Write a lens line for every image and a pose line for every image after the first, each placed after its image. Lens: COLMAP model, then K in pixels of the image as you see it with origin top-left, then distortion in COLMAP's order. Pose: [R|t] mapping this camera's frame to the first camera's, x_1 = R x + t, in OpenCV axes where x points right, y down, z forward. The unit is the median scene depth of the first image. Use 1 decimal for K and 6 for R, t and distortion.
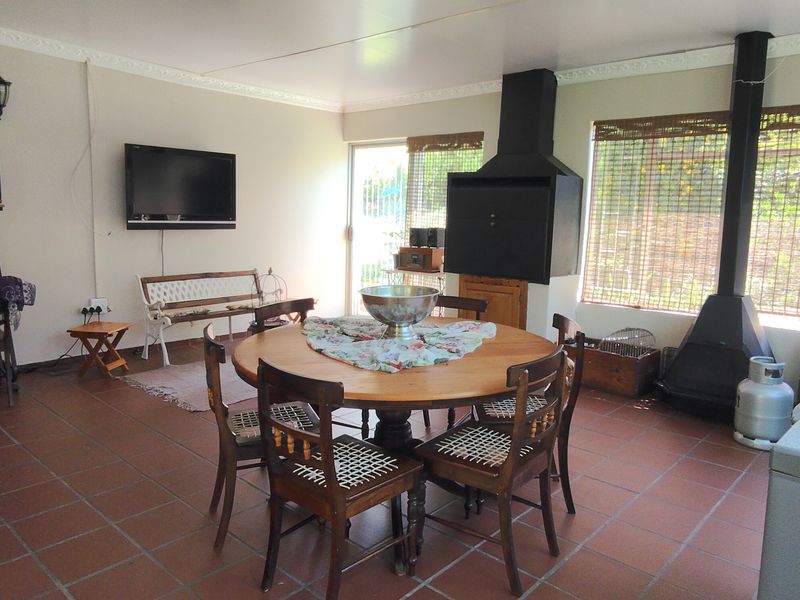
lens RADIAL K [[615.2, 0, 405.7], [0, 615.2, 287.3], [0, 0, 1]] dist [-0.005841, -0.005587]
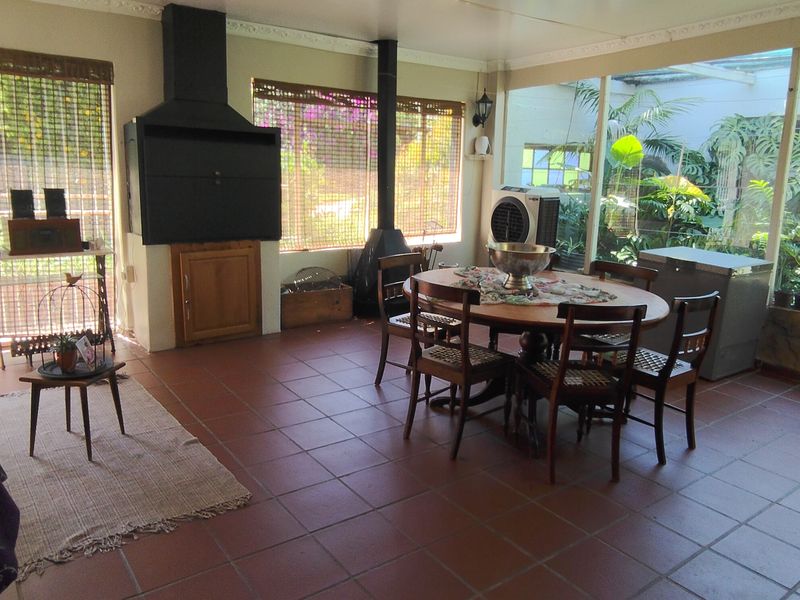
lens RADIAL K [[615.2, 0, 405.7], [0, 615.2, 287.3], [0, 0, 1]] dist [-0.005841, -0.005587]
pose [[0.189005, -0.201453, 0.961090, -0.785992], [0.100879, 0.977536, 0.185061, -0.102992], [-0.976781, 0.061976, 0.205082, 0.625509]]
